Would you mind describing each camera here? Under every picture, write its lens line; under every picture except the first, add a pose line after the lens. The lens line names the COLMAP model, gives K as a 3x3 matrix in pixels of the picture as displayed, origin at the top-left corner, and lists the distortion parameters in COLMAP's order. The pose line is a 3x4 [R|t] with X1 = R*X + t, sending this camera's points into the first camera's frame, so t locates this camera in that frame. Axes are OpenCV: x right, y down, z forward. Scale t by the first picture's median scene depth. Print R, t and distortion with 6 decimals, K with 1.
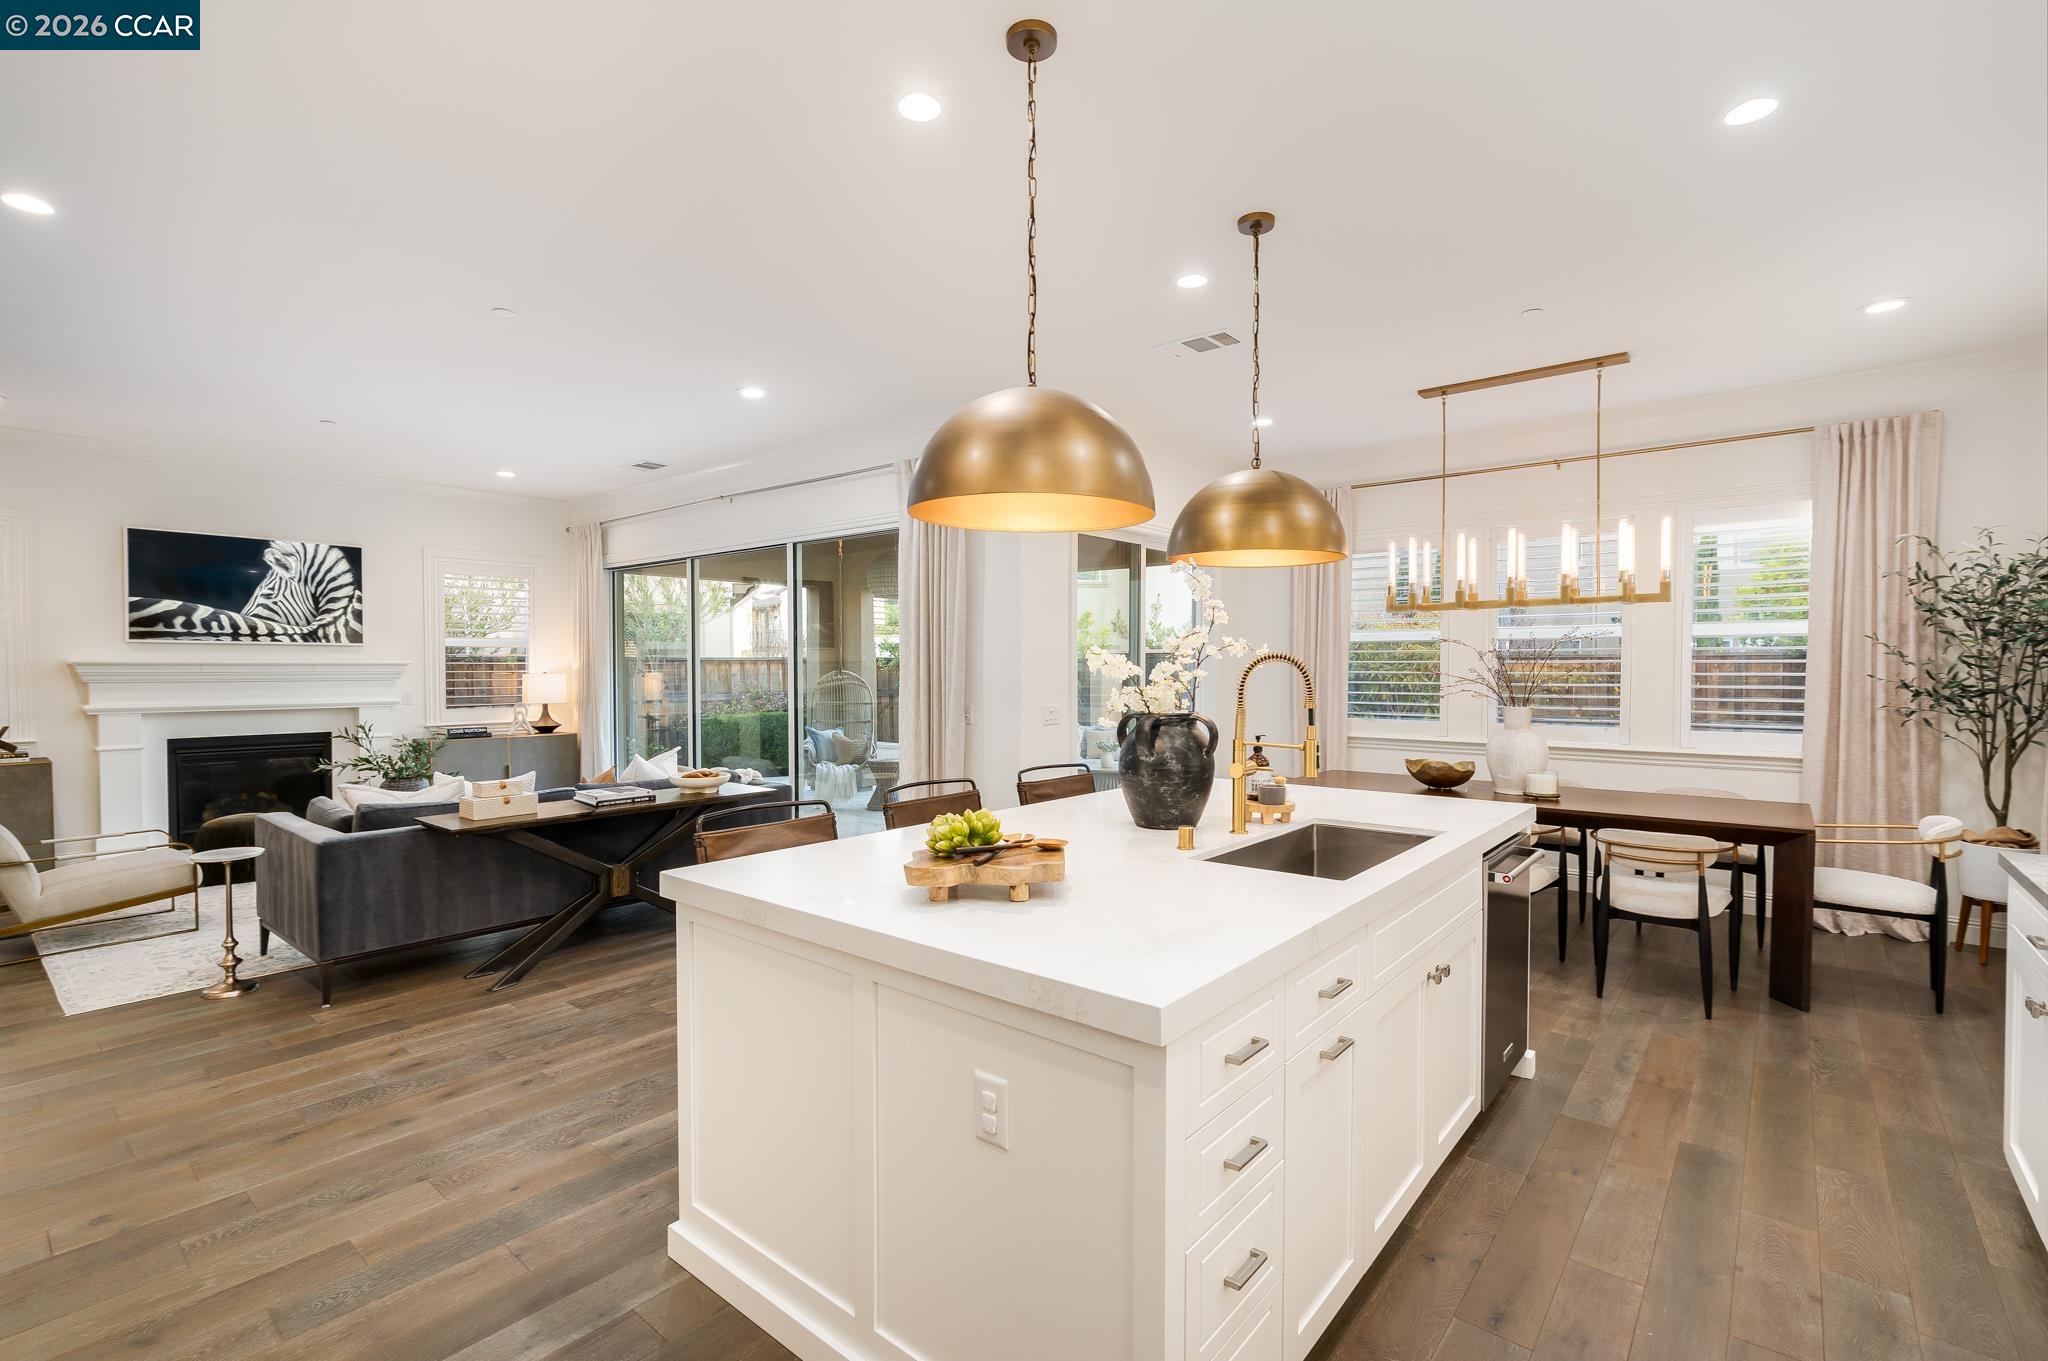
lens RADIAL K [[910.3, 0, 1024.0], [0, 910.3, 680.5], [0, 0, 1]] dist [-0.015101, -0.000234]
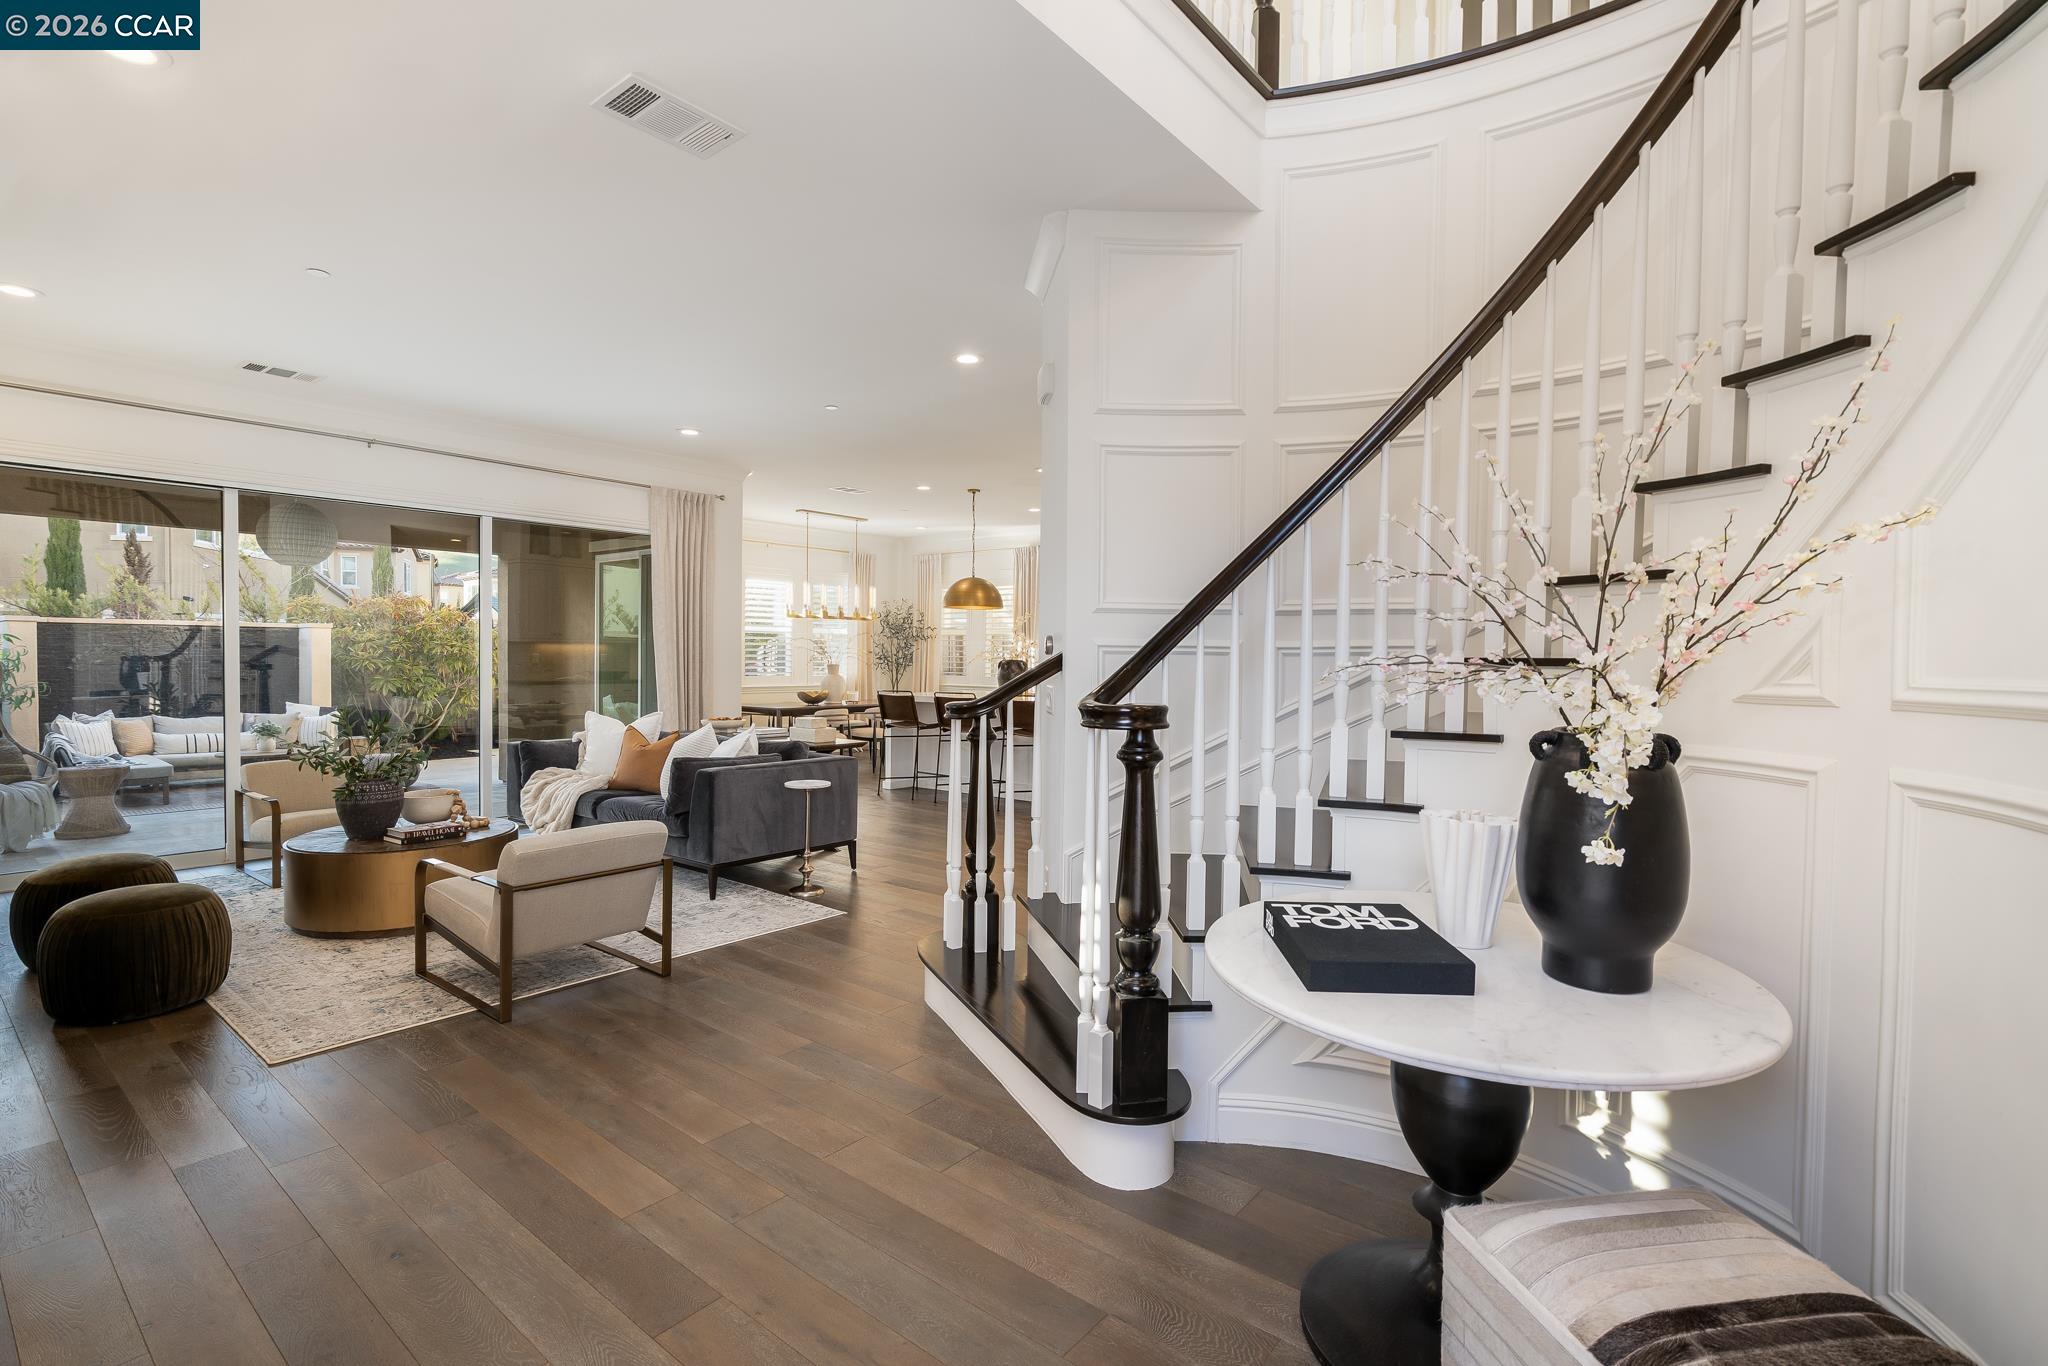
lens RADIAL K [[941.9, 0, 1012.8], [0, 941.9, 680.6], [0, 0, 1]] dist [0.002152, 0.000471]
pose [[-0.001568, -0.027610, 0.999618, -1.230959], [0.008084, 0.999586, 0.027622, 0.005445], [-0.999966, 0.008124, -0.001344, 0.393747]]
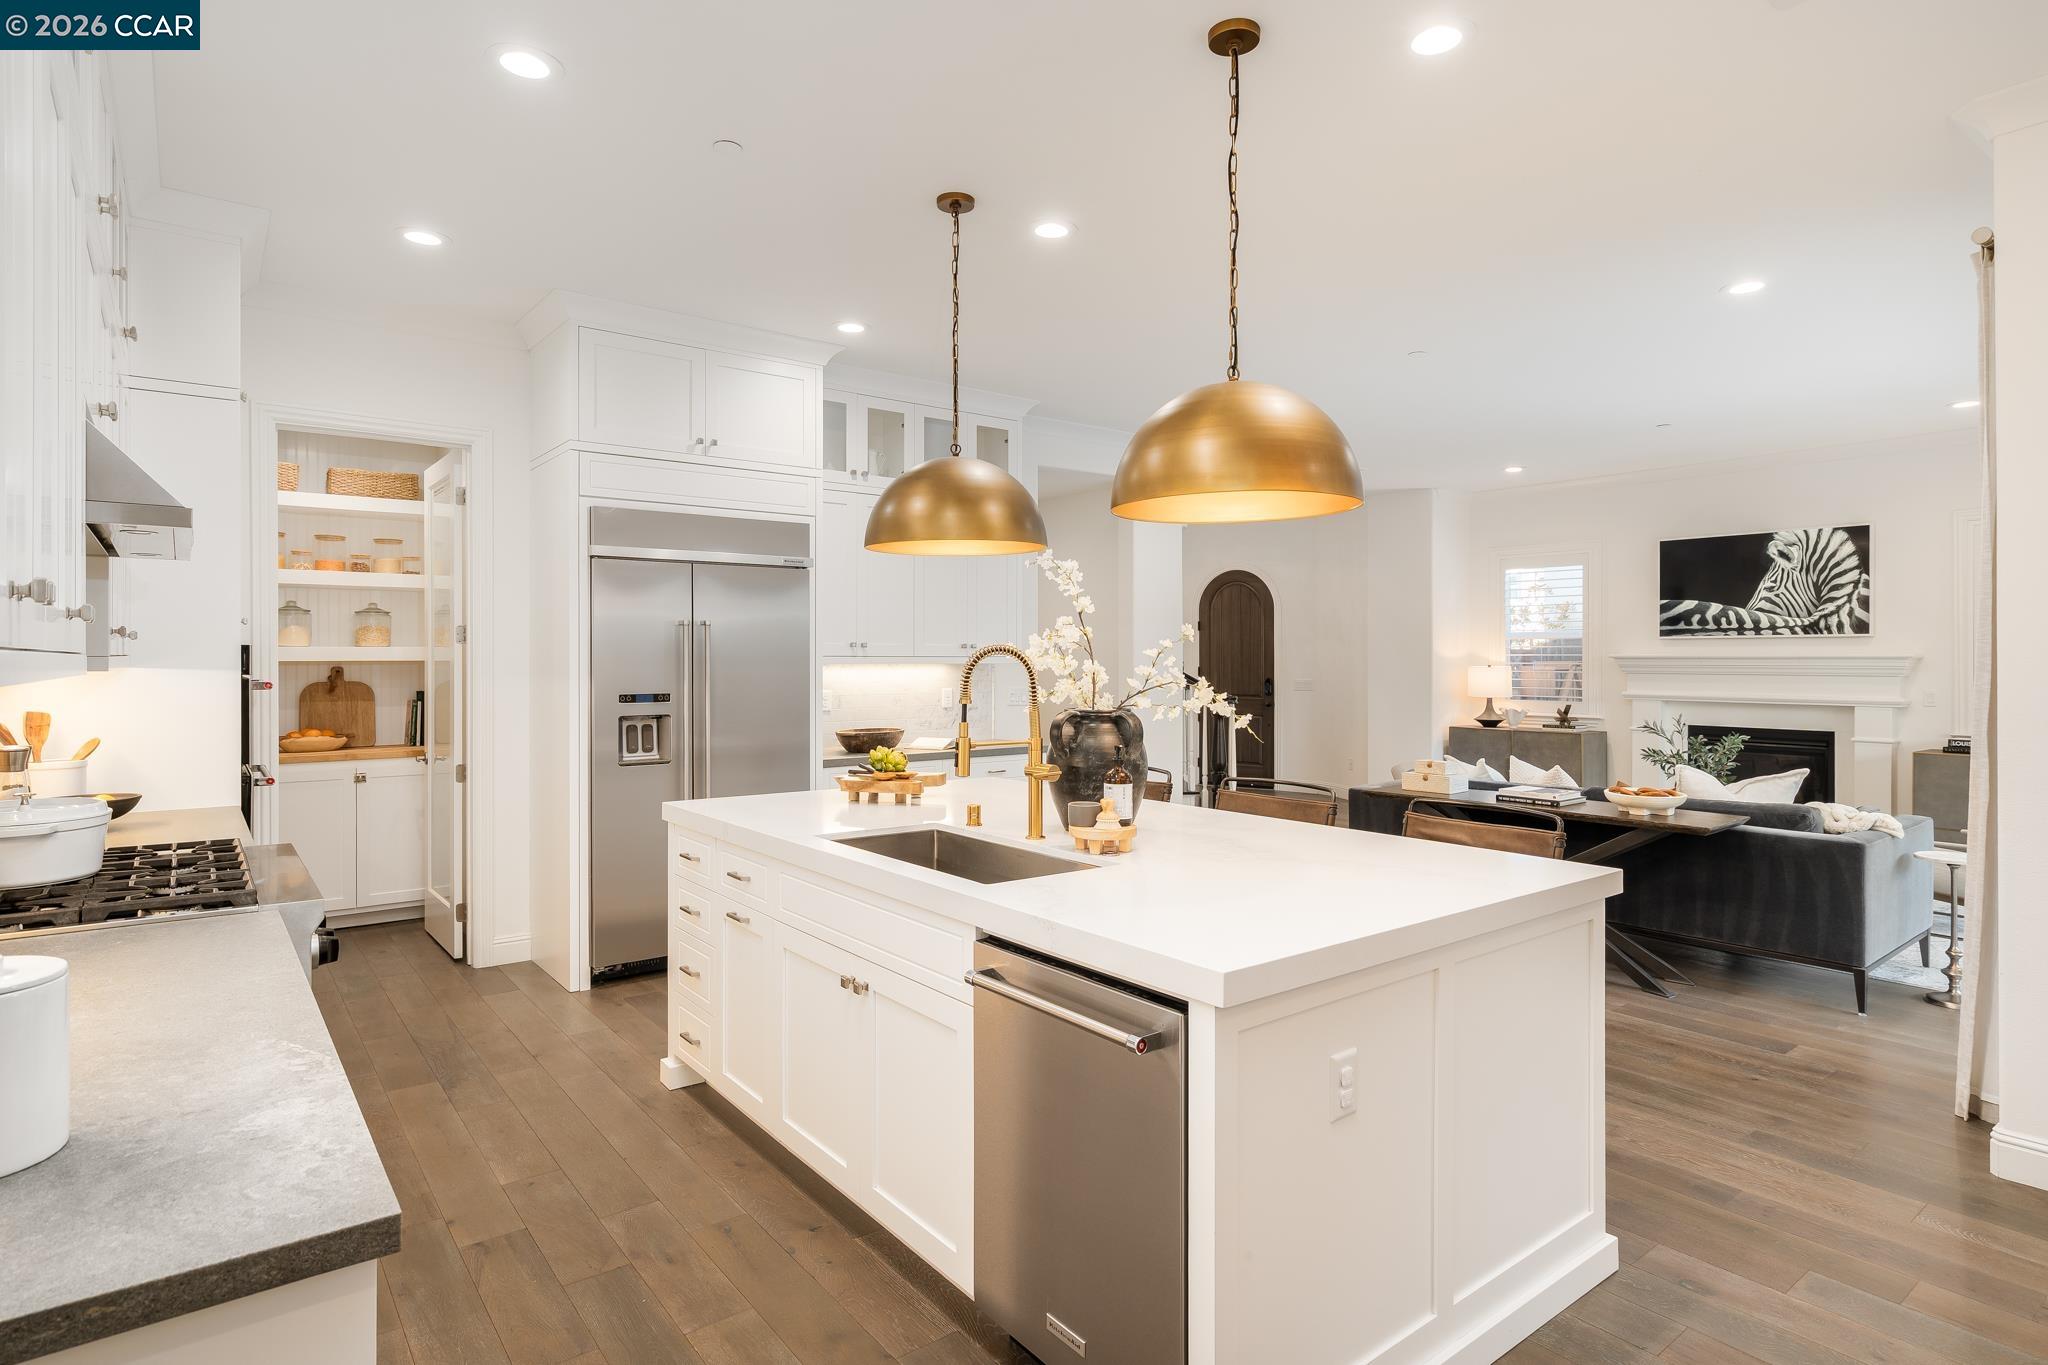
lens RADIAL K [[1081.5, 0, 1023.2], [0, 1081.5, 660.5], [0, 0, 1]] dist [0.001153, 0.000005]
pose [[-0.220482, 0.001468, -0.975390, 0.507967], [-0.014202, 0.999888, 0.004715, -0.008994], [0.975288, 0.014893, -0.220437, 0.460499]]
